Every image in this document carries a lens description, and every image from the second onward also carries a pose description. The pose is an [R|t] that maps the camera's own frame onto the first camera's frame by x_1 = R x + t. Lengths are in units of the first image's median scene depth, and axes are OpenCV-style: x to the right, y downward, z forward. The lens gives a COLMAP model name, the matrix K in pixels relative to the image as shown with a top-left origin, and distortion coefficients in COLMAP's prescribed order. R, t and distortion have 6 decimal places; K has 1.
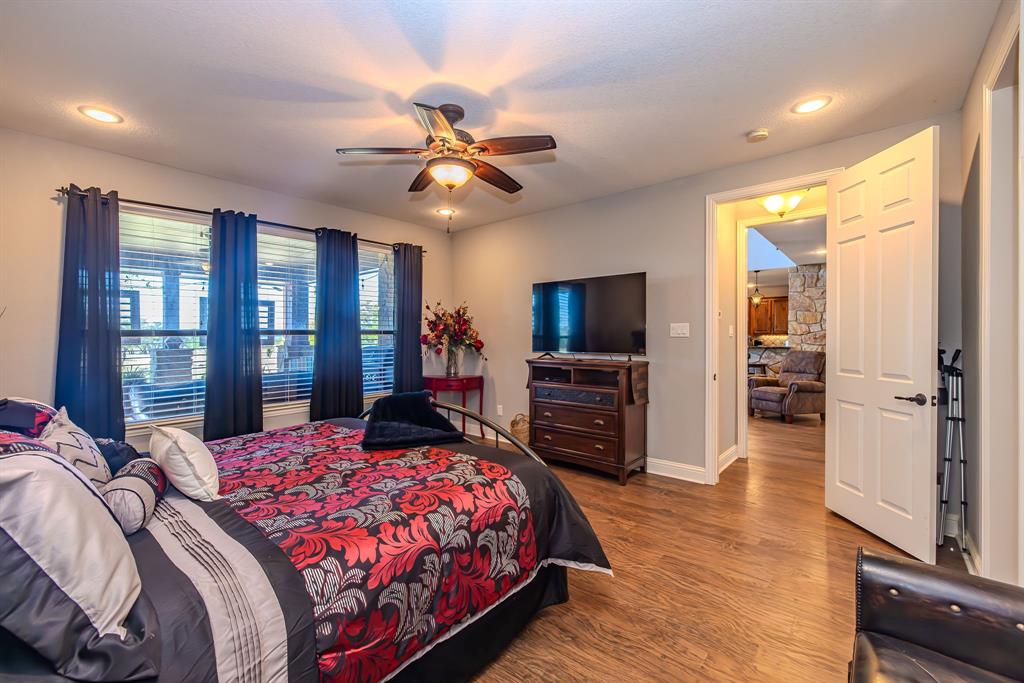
lens RADIAL K [[434.8, 0, 512.4], [0, 434.8, 338.4], [0, 0, 1]] dist [-0.001024, 0.000015]
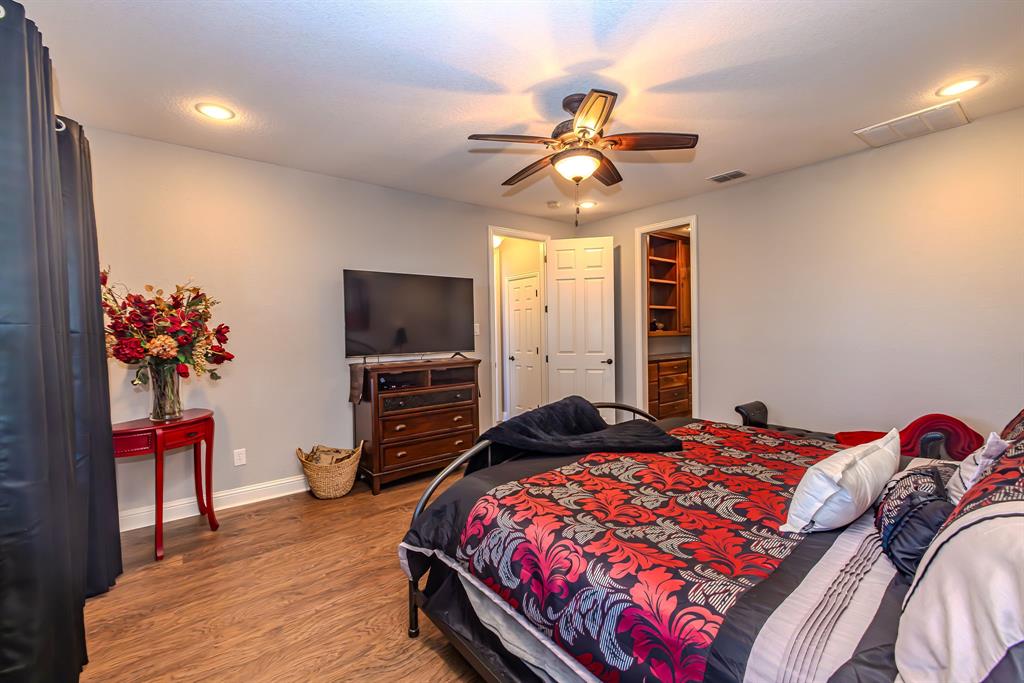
lens RADIAL K [[427.7, 0, 513.5], [0, 427.7, 338.6], [0, 0, 1]] dist [-0.001491, 0.000073]
pose [[0.016543, -0.002433, 0.999860, -0.891190], [0.014152, 0.999897, 0.002199, 0.003463], [-0.999763, 0.014114, 0.016576, 0.956942]]
